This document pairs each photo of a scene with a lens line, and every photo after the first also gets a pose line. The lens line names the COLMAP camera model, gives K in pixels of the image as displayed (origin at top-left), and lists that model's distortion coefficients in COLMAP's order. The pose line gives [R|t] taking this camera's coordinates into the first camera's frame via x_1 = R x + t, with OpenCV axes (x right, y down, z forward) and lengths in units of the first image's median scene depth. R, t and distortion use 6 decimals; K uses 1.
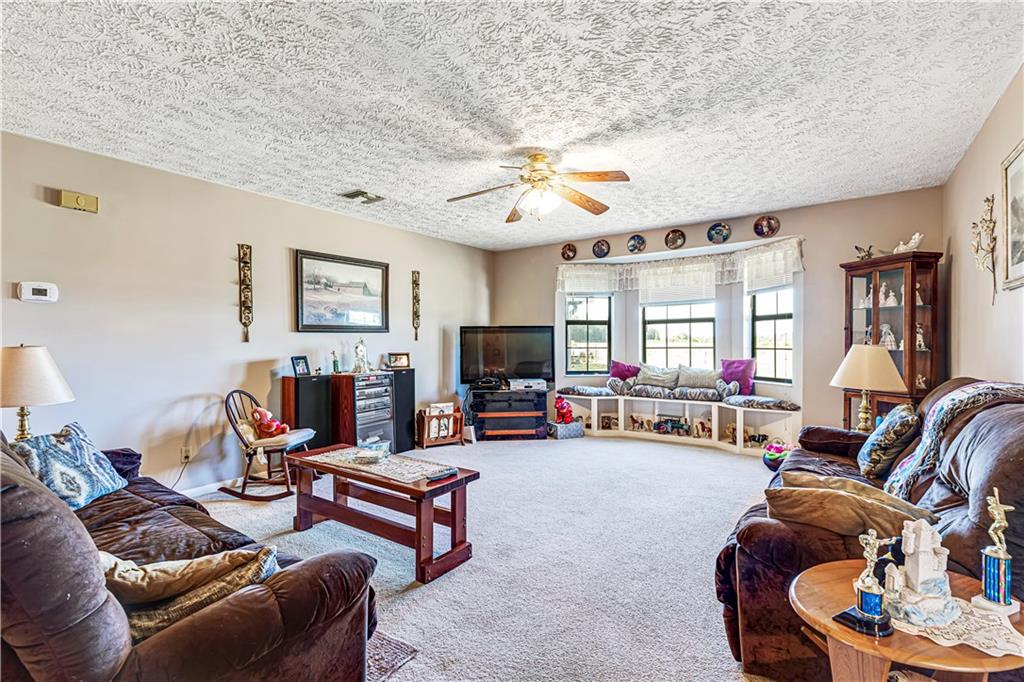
lens RADIAL K [[454.1, 0, 506.7], [0, 454.1, 348.5], [0, 0, 1]] dist [0.002661, -0.001081]
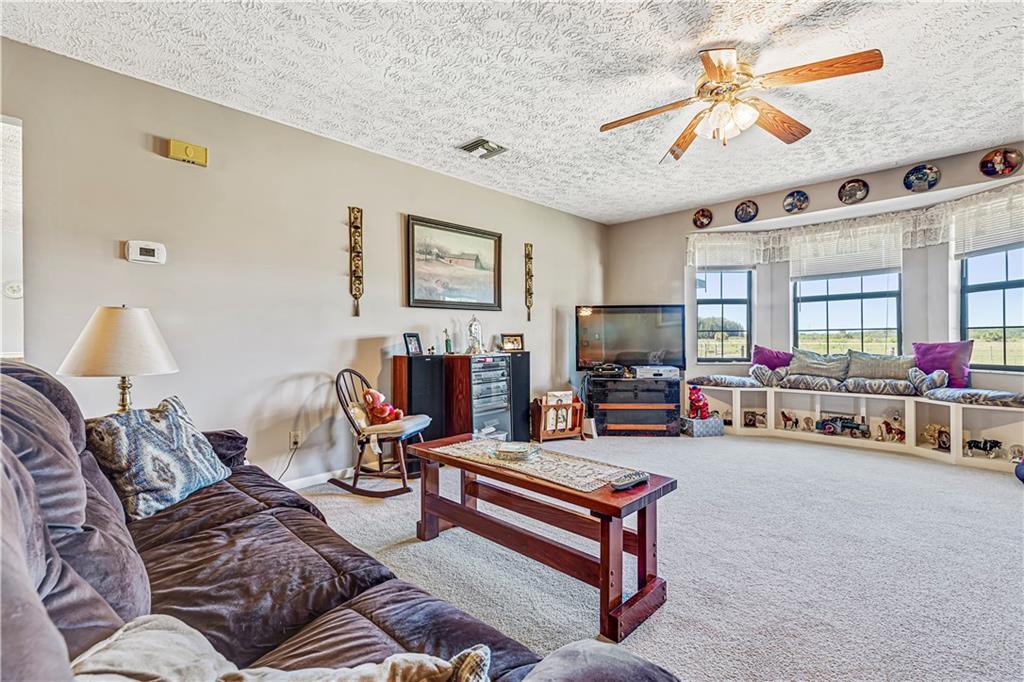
lens RADIAL K [[454.1, 0, 517.8], [0, 454.1, 340.4], [0, 0, 1]] dist [0.002661, -0.001081]
pose [[0.988264, 0.001434, -0.152747, -0.123296], [-0.002452, 0.999976, -0.006474, 0.038474], [0.152734, 0.006773, 0.988244, 0.165415]]
